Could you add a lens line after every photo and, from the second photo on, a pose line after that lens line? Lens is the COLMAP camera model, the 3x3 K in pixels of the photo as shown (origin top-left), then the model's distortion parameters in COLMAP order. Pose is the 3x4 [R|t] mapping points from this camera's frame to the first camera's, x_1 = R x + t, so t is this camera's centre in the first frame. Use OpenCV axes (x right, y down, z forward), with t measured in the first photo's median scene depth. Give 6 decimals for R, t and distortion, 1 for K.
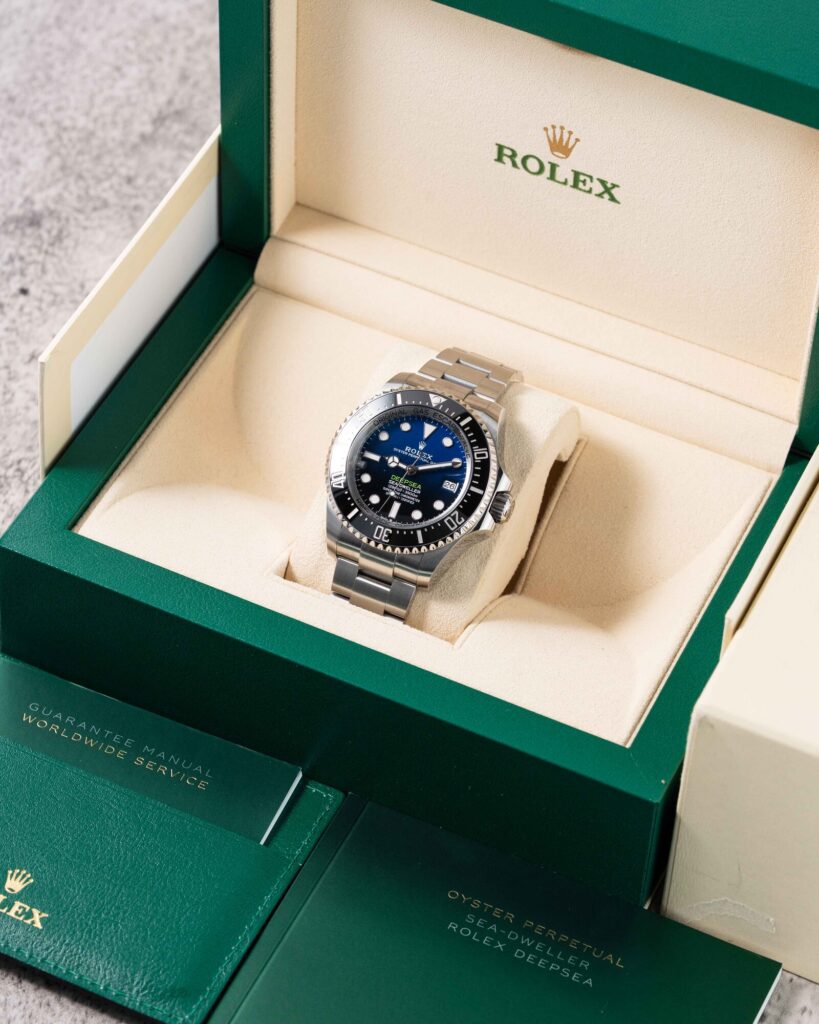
lens RADIAL K [[3387.7, 0, 409.5], [0, 3387.7, 512.0], [0, 0, 1]] dist [-0.012953, -2.503771]
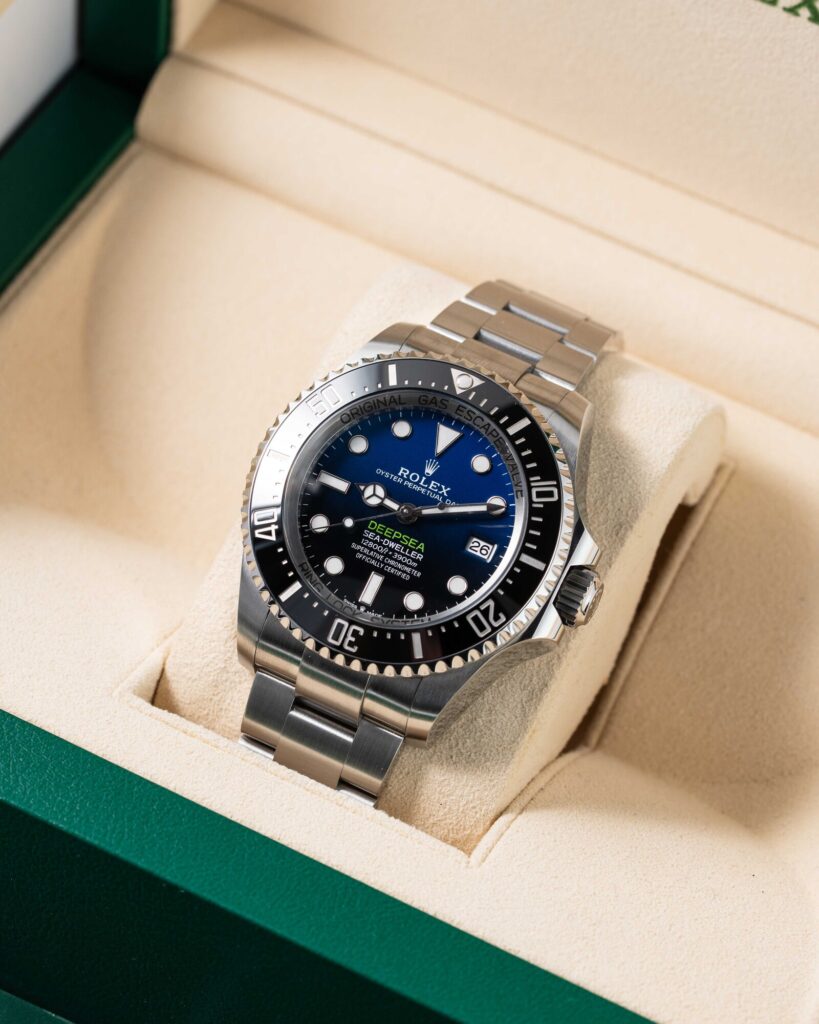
lens RADIAL K [[3387.7, 0, 409.5], [0, 3387.7, 512.0], [0, 0, 1]] dist [-0.012953, -2.503771]
pose [[0.998058, 0.059268, 0.019160, -0.009152], [-0.059874, 0.997668, 0.032769, -0.029549], [-0.017173, -0.033853, 0.999279, 0.480338]]
